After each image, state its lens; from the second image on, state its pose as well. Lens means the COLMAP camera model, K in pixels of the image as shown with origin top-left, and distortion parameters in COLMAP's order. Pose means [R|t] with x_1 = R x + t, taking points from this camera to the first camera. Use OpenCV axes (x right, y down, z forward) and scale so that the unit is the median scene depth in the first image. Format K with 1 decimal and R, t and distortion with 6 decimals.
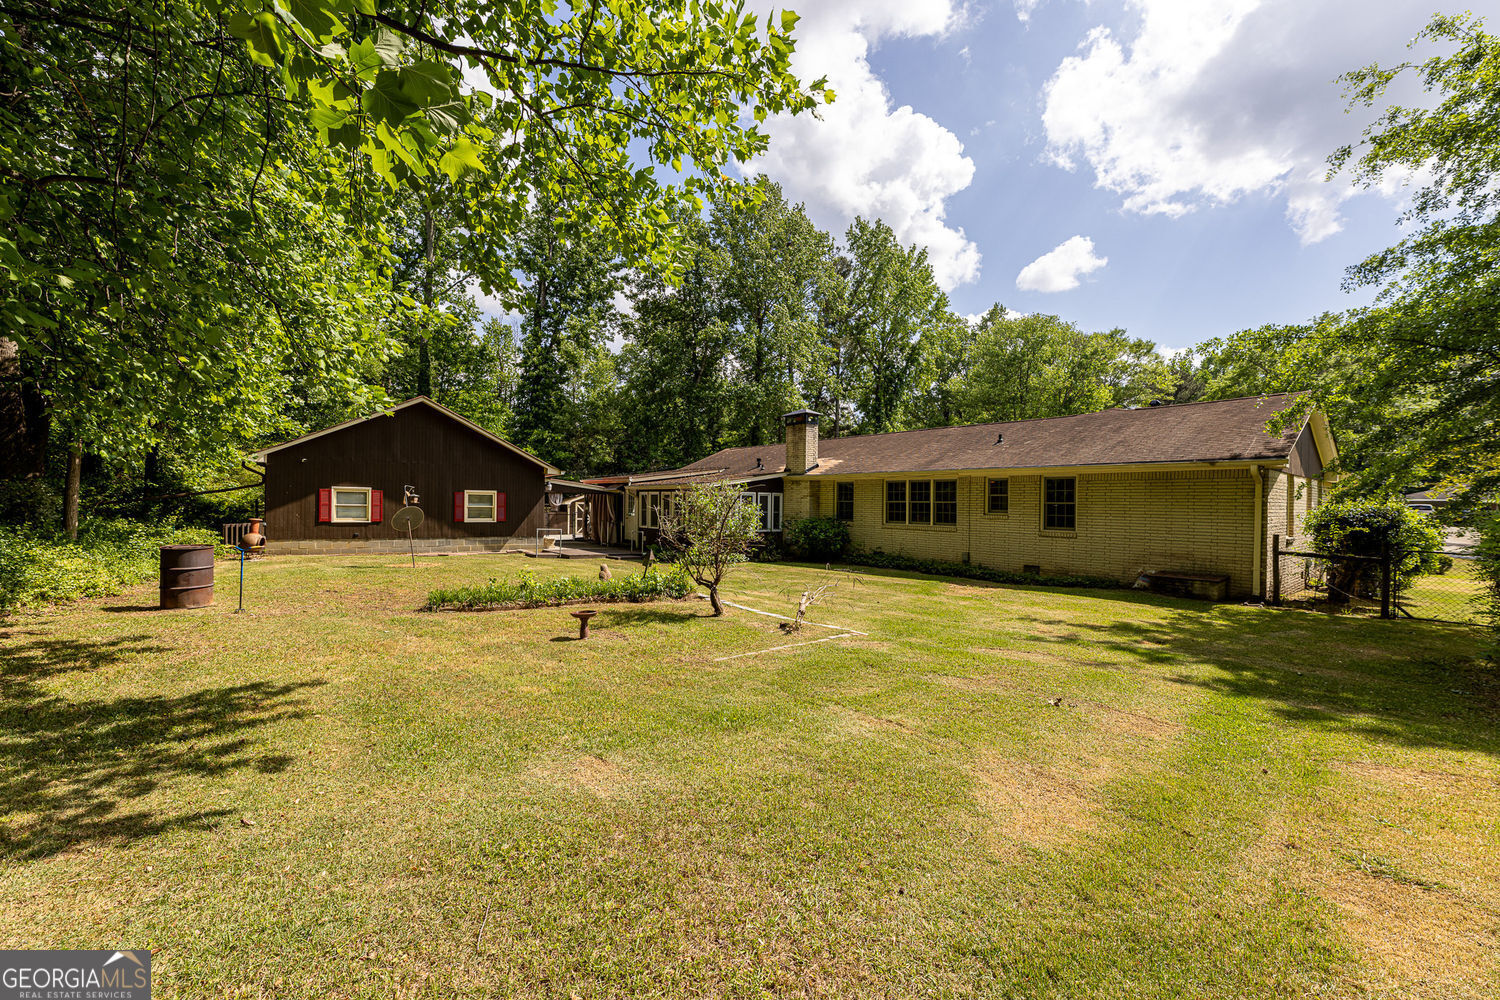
lens RADIAL K [[599.2, 0, 748.7], [0, 599.2, 502.8], [0, 0, 1]] dist [-0.001387, -0.000129]
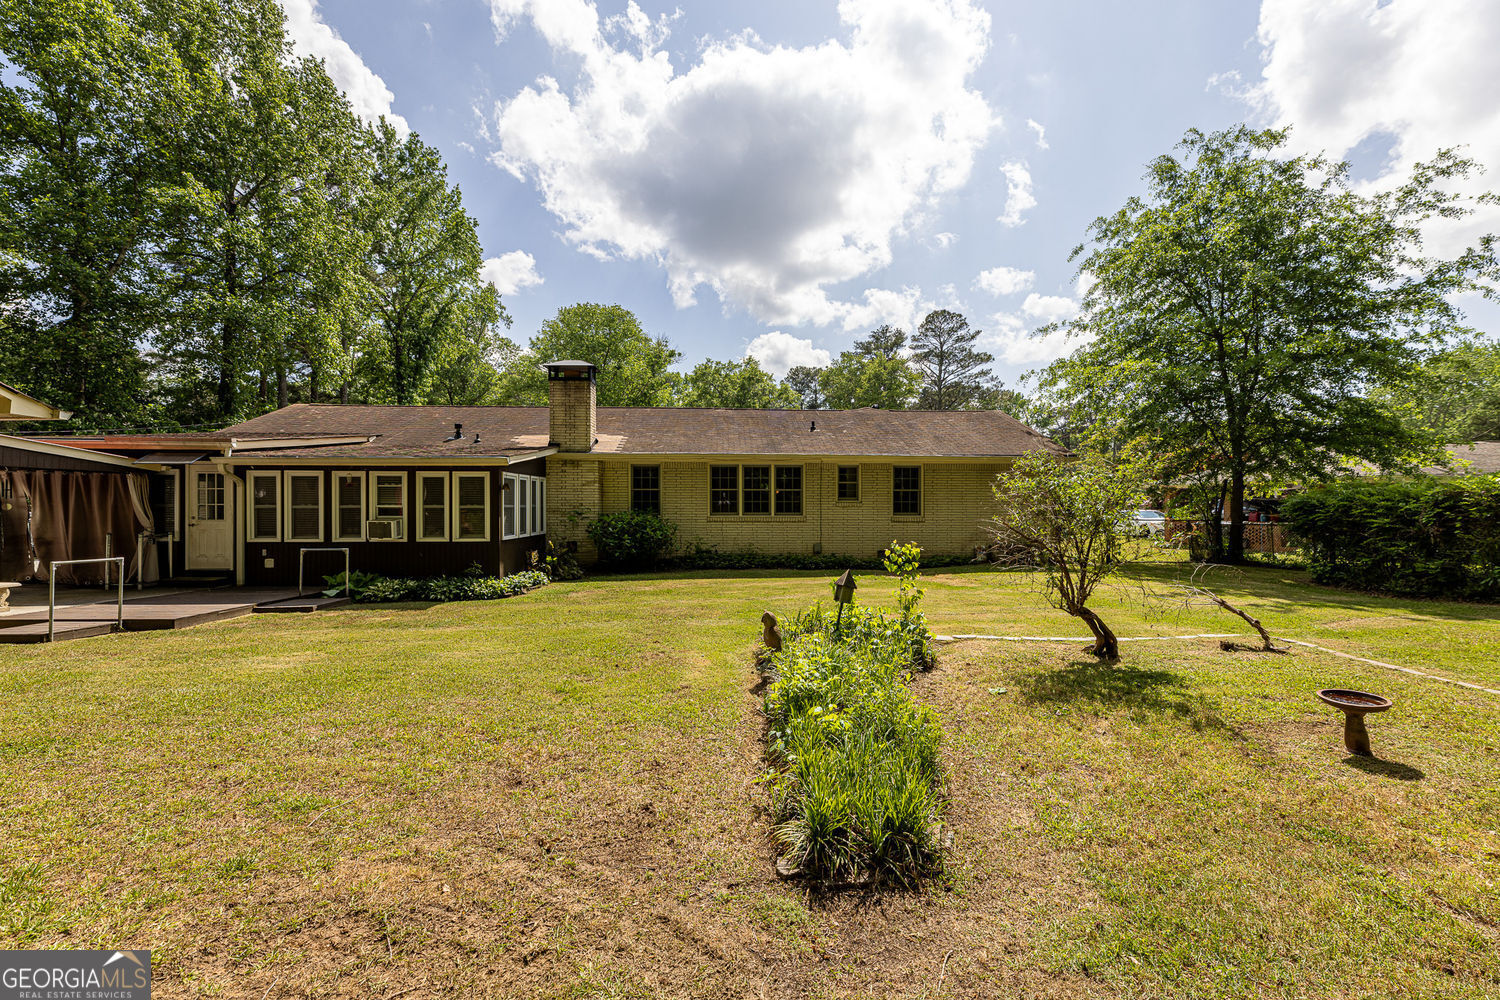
lens RADIAL K [[560.0, 0, 749.9], [0, 560.0, 498.0], [0, 0, 1]] dist [-0.000454, -0.000021]
pose [[0.625157, -0.015262, 0.780350, -0.309465], [0.003298, 0.999852, 0.016913, -0.002650], [-0.780492, -0.008000, 0.625115, 0.423695]]
